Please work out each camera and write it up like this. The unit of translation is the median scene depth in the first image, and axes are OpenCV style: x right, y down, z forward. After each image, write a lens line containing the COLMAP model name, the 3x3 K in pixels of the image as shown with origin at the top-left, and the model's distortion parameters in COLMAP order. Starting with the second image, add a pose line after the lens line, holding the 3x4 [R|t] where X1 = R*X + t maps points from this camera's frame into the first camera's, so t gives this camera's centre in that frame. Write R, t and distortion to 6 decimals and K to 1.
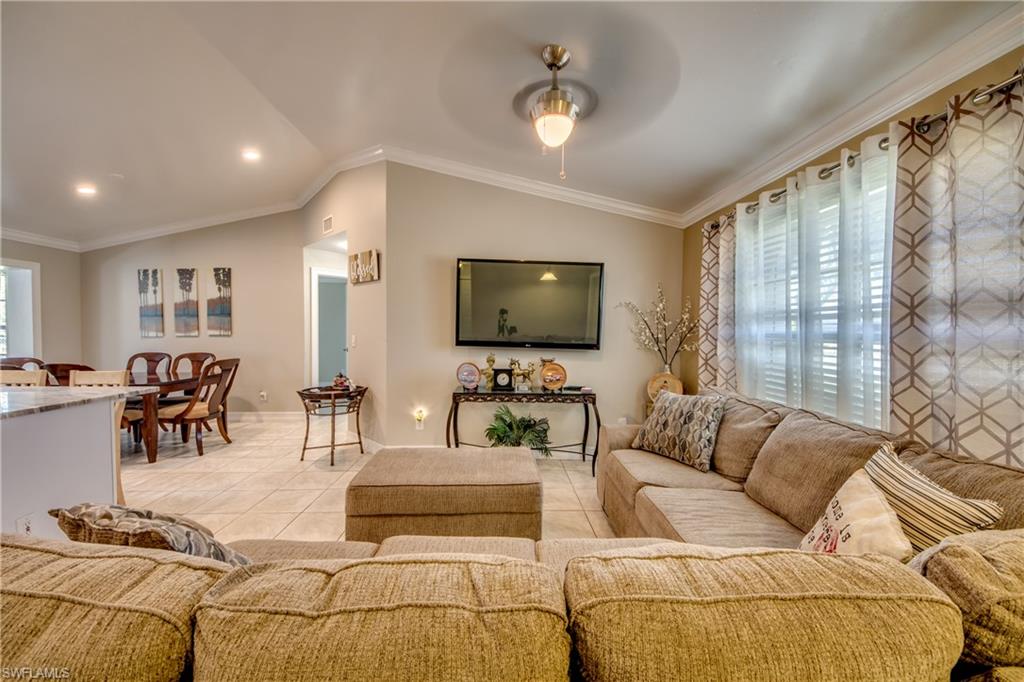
lens RADIAL K [[381.5, 0, 509.9], [0, 381.5, 340.9], [0, 0, 1]] dist [0.031647, -0.025811]
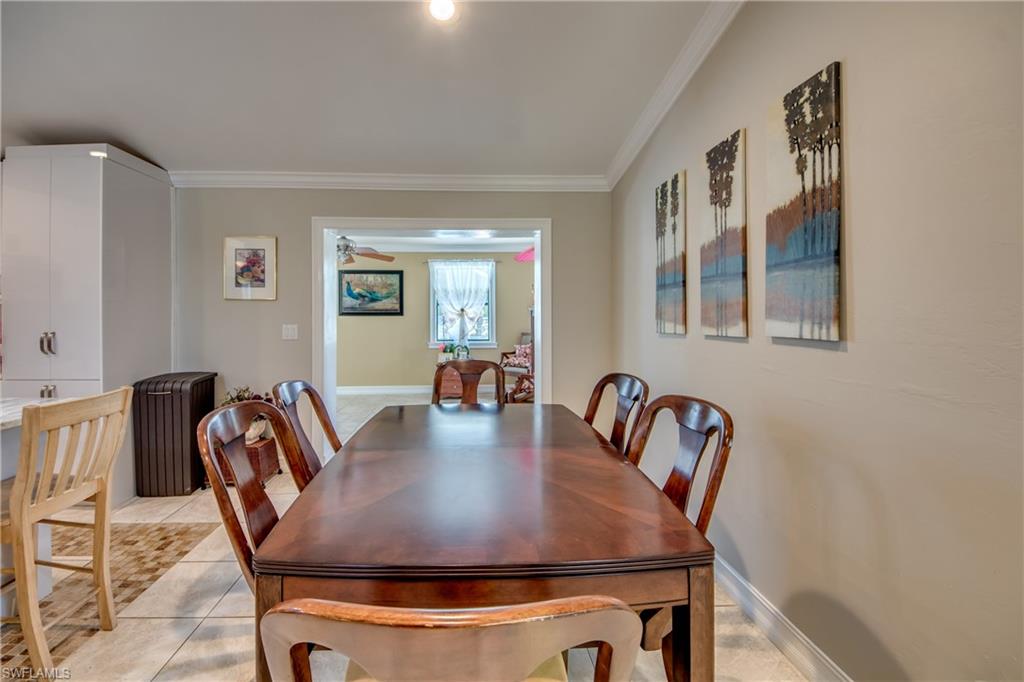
lens RADIAL K [[393.6, 0, 476.7], [0, 393.6, 315.0], [0, 0, 1]] dist [-0.017934, -0.000071]
pose [[-0.007883, -0.002722, -0.999965, -0.692311], [-0.025655, 0.999668, -0.002519, -0.036146], [0.999640, 0.025634, -0.007950, 1.111200]]
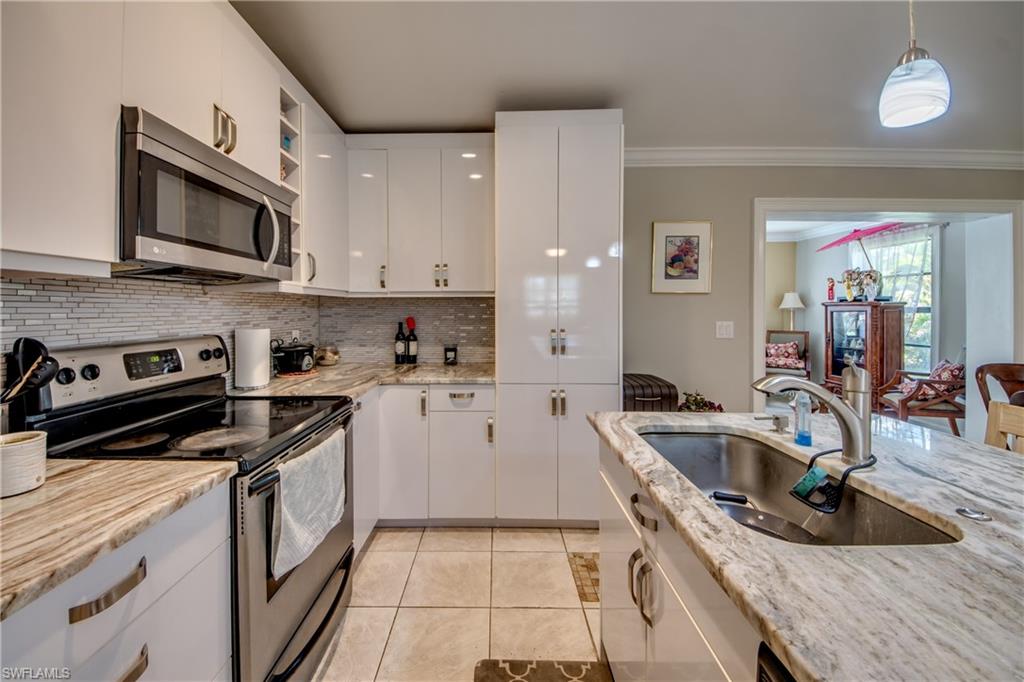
lens RADIAL K [[393.2, 0, 485.3], [0, 393.2, 312.5], [0, 0, 1]] dist [0.014377, -0.014629]
pose [[-0.065144, 0.000598, -0.997876, -0.765540], [-0.026754, 0.999639, 0.002346, -0.013967], [0.997517, 0.026850, -0.065104, 0.278623]]
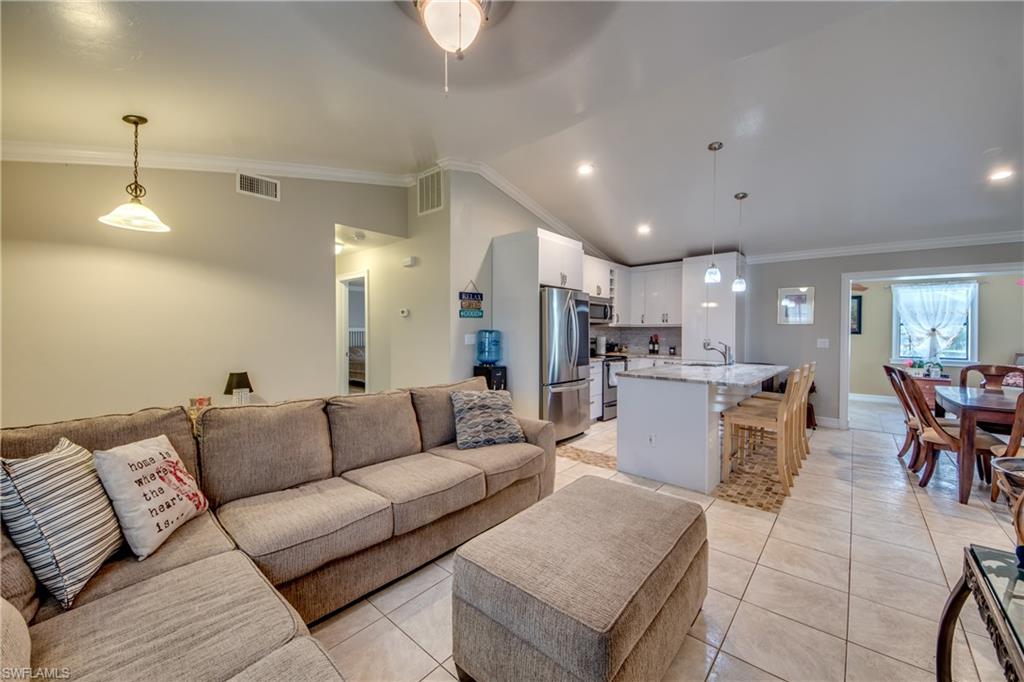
lens RADIAL K [[384.4, 0, 512.0], [0, 384.4, 341.0], [0, 0, 1]] dist [0.029810, -0.020094]
pose [[-0.684050, 0.009664, -0.729371, 0.279909], [-0.029707, 0.998714, 0.041093, -0.024184], [0.728830, 0.049777, -0.682883, 0.835581]]
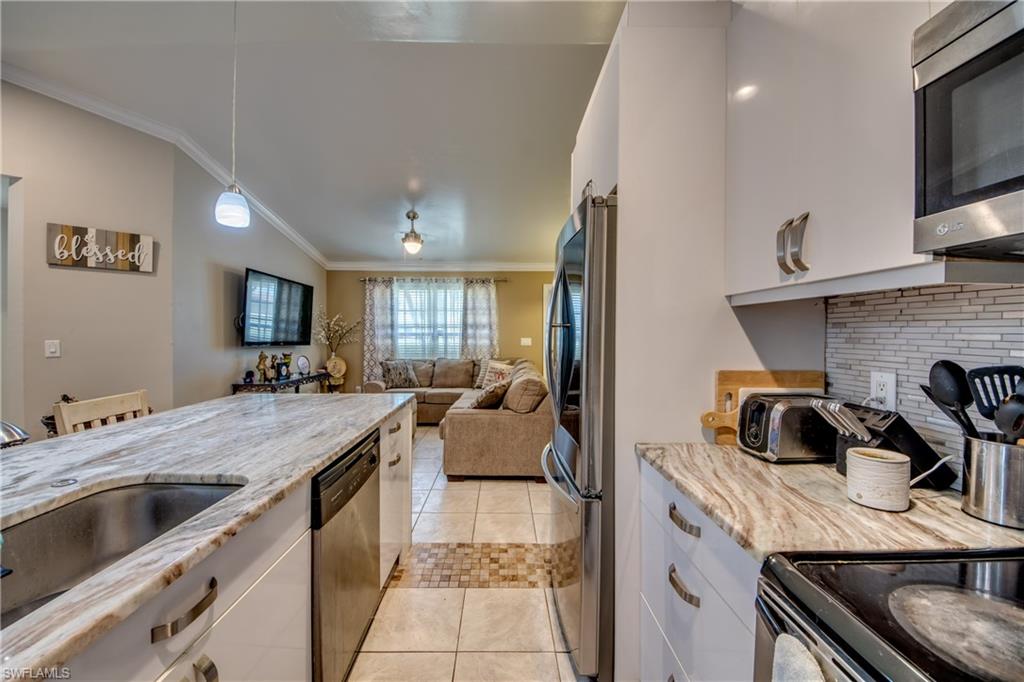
lens RADIAL K [[377.5, 0, 510.2], [0, 377.5, 338.8], [0, 0, 1]] dist [0.001366, -0.015689]
pose [[0.010011, -0.022291, 0.999701, -1.190112], [0.023979, 0.999469, 0.022046, -0.013917], [-0.999662, 0.023752, 0.010540, 0.212795]]
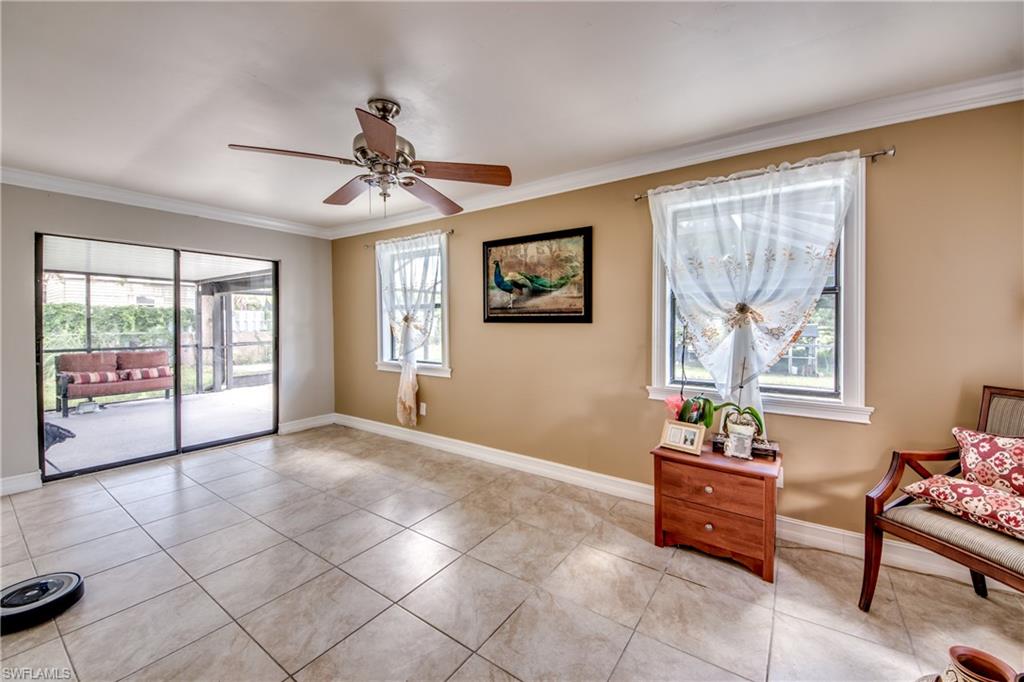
lens RADIAL K [[386.4, 0, 501.1], [0, 386.4, 330.2], [0, 0, 1]] dist [0.032948, -0.021154]
pose [[-0.606443, 0.009944, -0.795065, -1.665854], [-0.026001, 0.999139, 0.032328, -0.035857], [0.794702, 0.040277, -0.605662, 1.107554]]
